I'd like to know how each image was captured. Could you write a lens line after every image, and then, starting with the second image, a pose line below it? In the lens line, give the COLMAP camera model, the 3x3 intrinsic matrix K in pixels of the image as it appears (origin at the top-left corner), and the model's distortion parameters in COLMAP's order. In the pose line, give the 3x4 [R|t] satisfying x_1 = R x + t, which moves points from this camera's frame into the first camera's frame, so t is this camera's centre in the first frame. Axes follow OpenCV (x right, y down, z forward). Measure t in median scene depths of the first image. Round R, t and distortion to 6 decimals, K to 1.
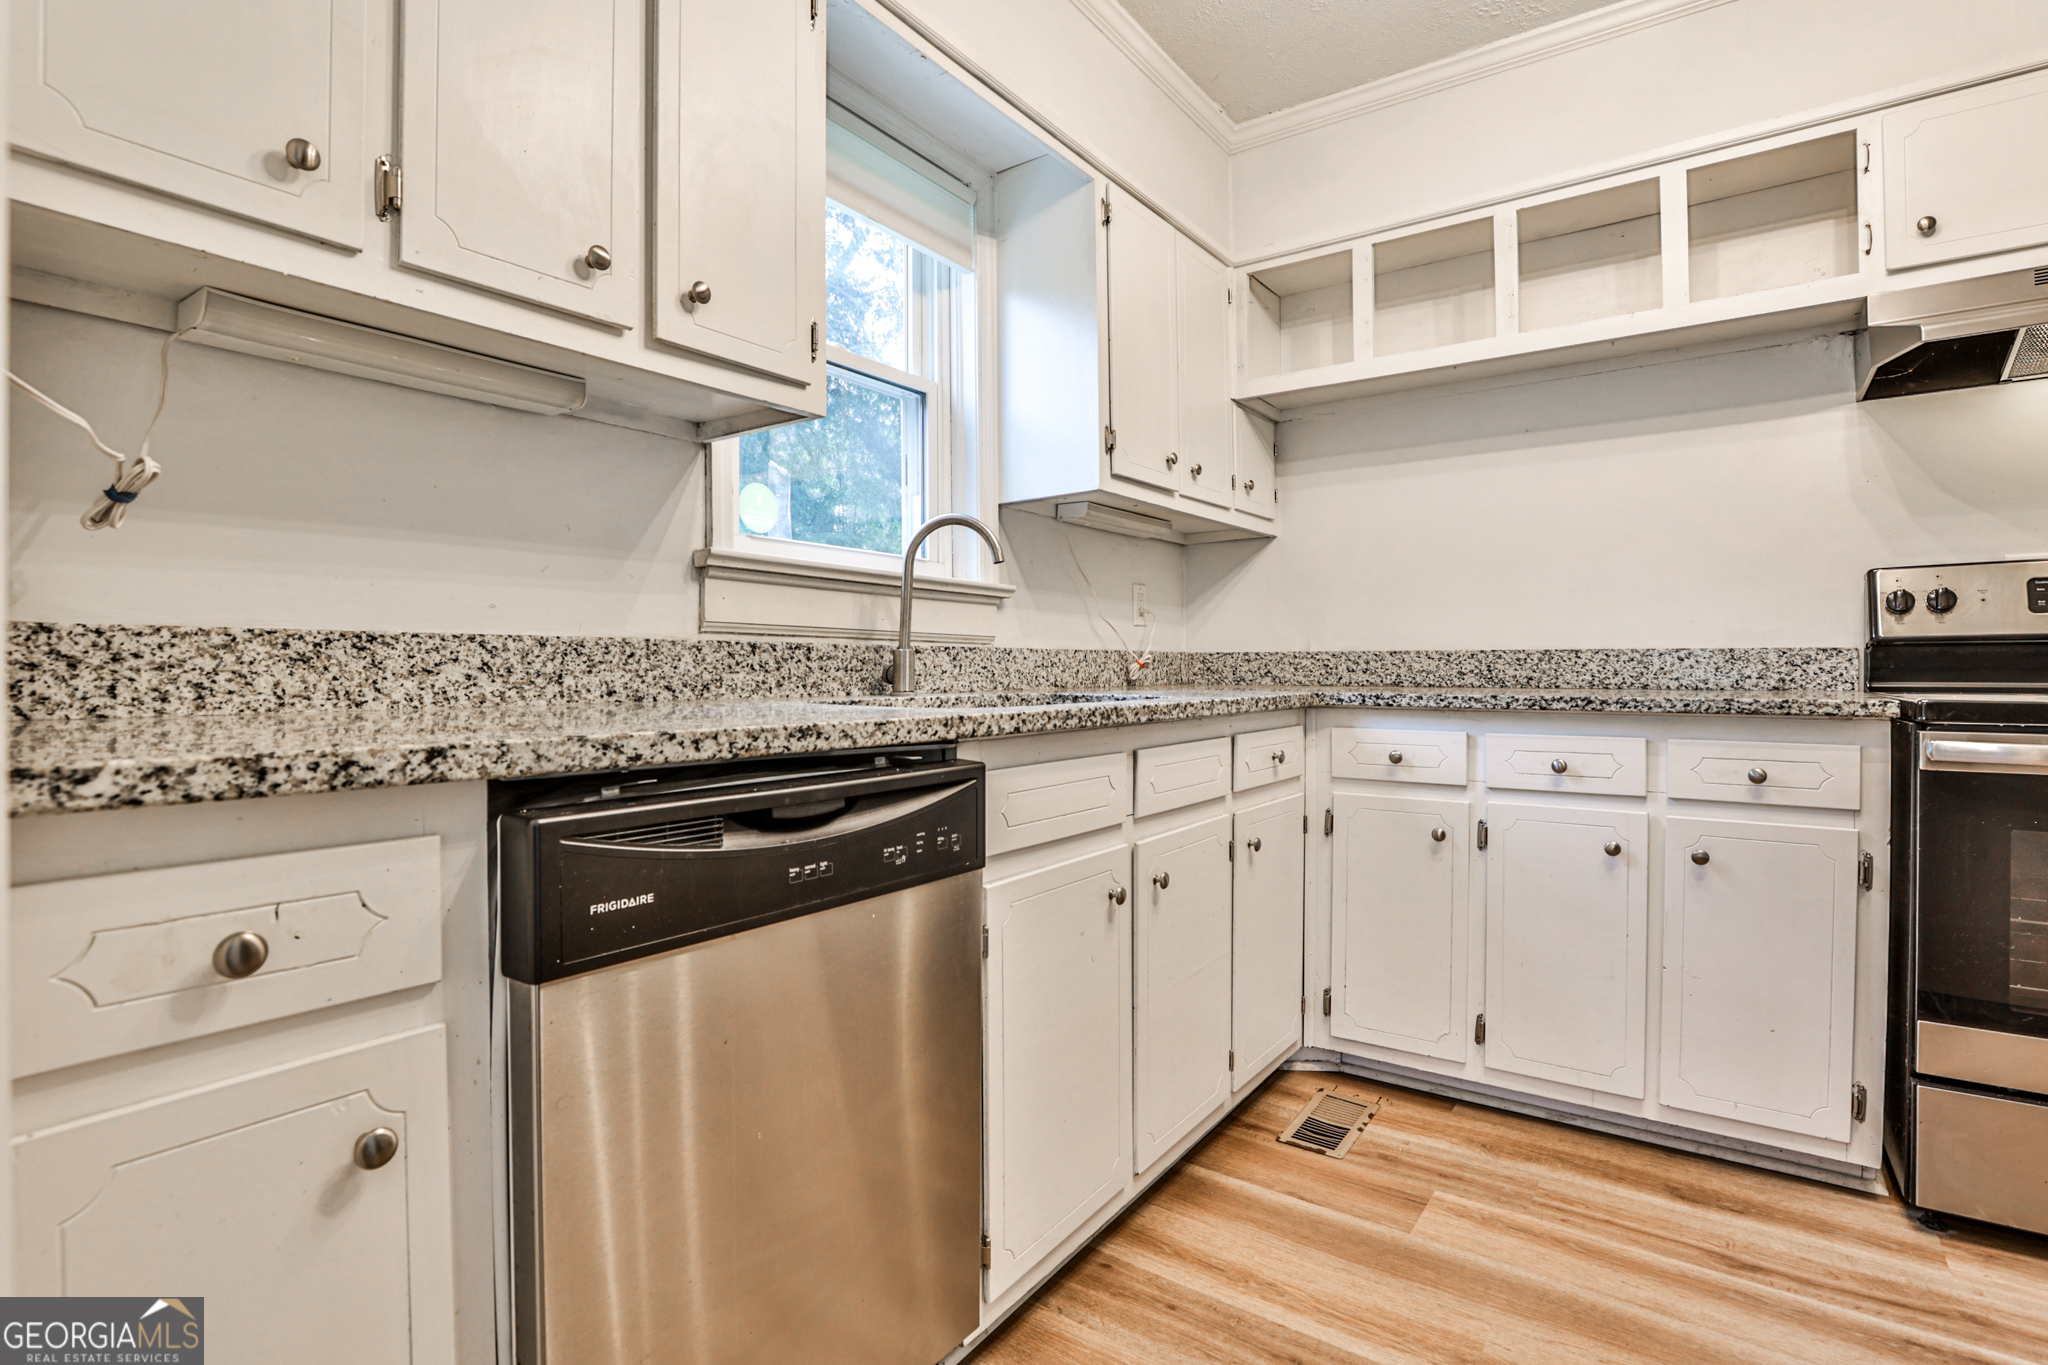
lens RADIAL K [[980.8, 0, 1024.0], [0, 980.8, 682.5], [0, 0, 1]] dist [-0.041686, 0.011456]
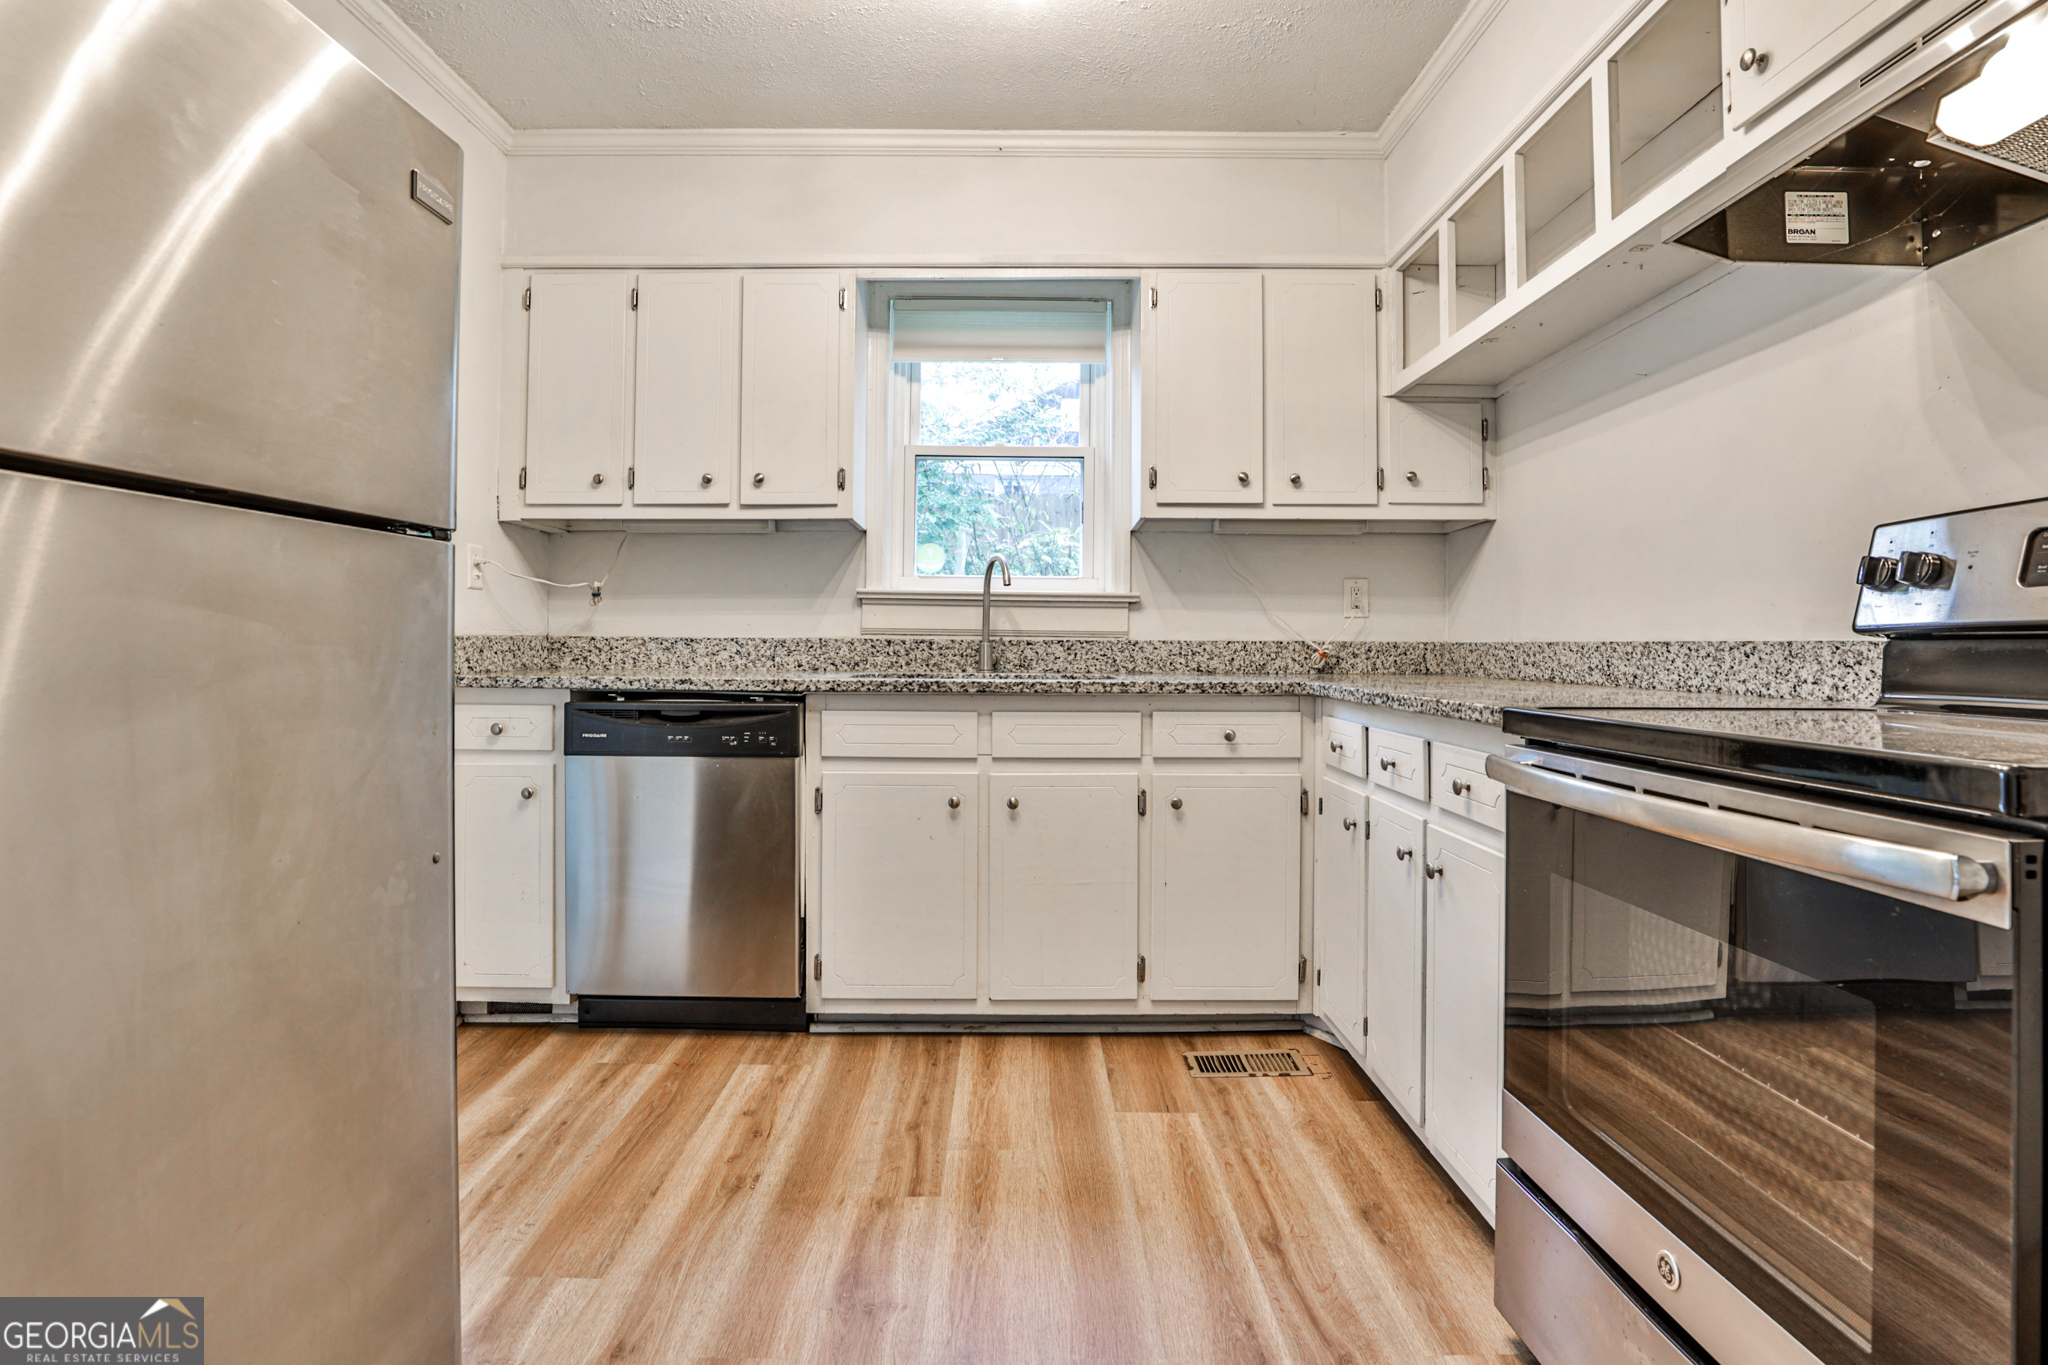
lens RADIAL K [[998.6, 0, 1022.0], [0, 998.6, 654.2], [0, 0, 1]] dist [-0.021999, 0.000865]
pose [[0.594762, 0.011767, -0.803815, 1.271708], [-0.019354, 0.999813, 0.000316, -0.018989], [0.803668, 0.015369, 0.594879, 0.118187]]
